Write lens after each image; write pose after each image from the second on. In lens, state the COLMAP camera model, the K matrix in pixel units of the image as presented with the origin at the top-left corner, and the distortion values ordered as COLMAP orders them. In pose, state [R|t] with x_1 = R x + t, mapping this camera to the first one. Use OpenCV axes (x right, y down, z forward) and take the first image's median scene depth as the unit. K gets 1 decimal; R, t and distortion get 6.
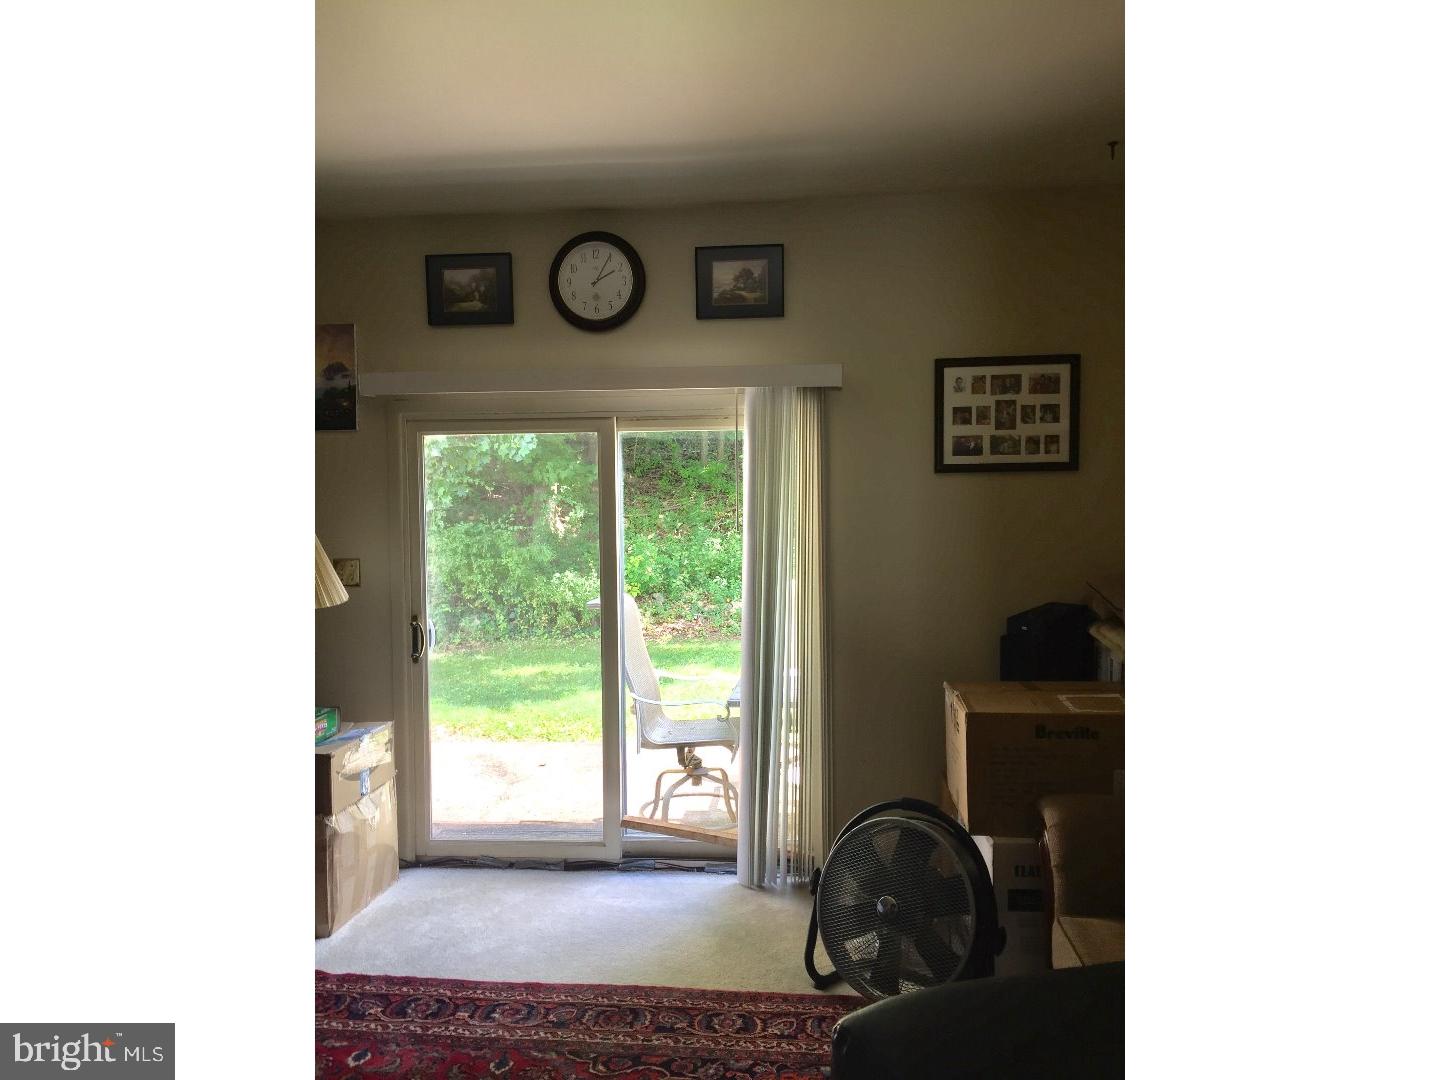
lens RADIAL K [[927.4, 0, 718.5], [0, 927.4, 544.2], [0, 0, 1]] dist [0.040067, -0.003913]
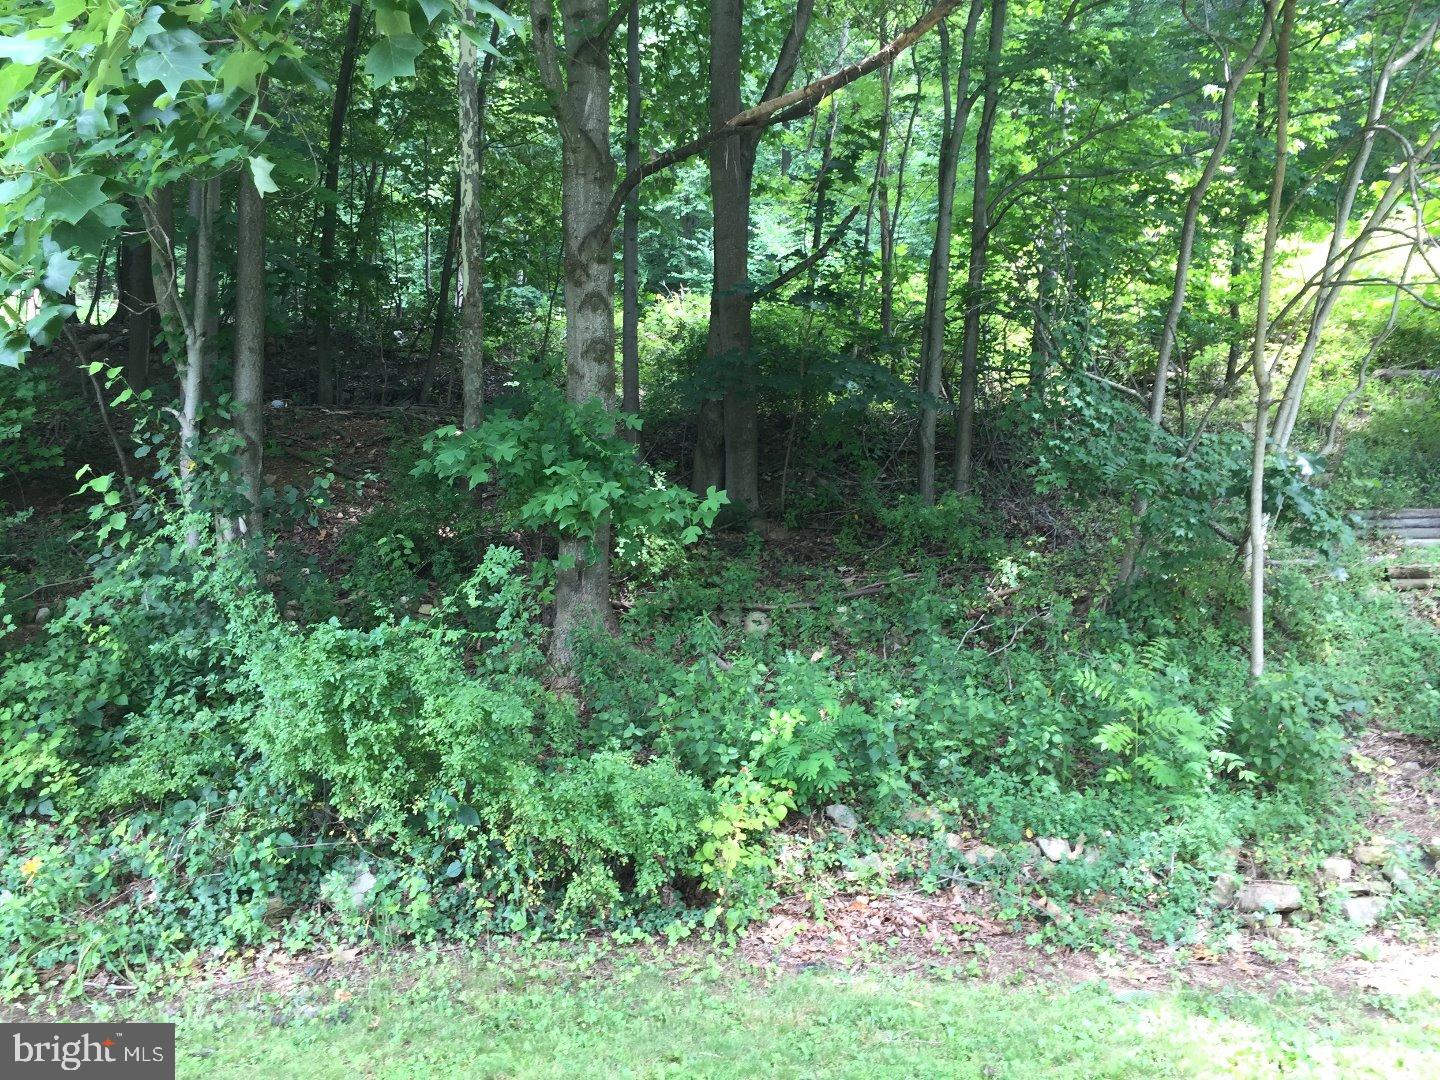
lens RADIAL K [[927.4, 0, 719.5], [0, 927.4, 543.9], [0, 0, 1]] dist [0.040067, -0.003913]
pose [[0.987269, -0.003300, -0.159023, -0.056239], [-0.013830, 0.994217, -0.106494, -0.015116], [0.158455, 0.107337, 0.981514, 0.637377]]
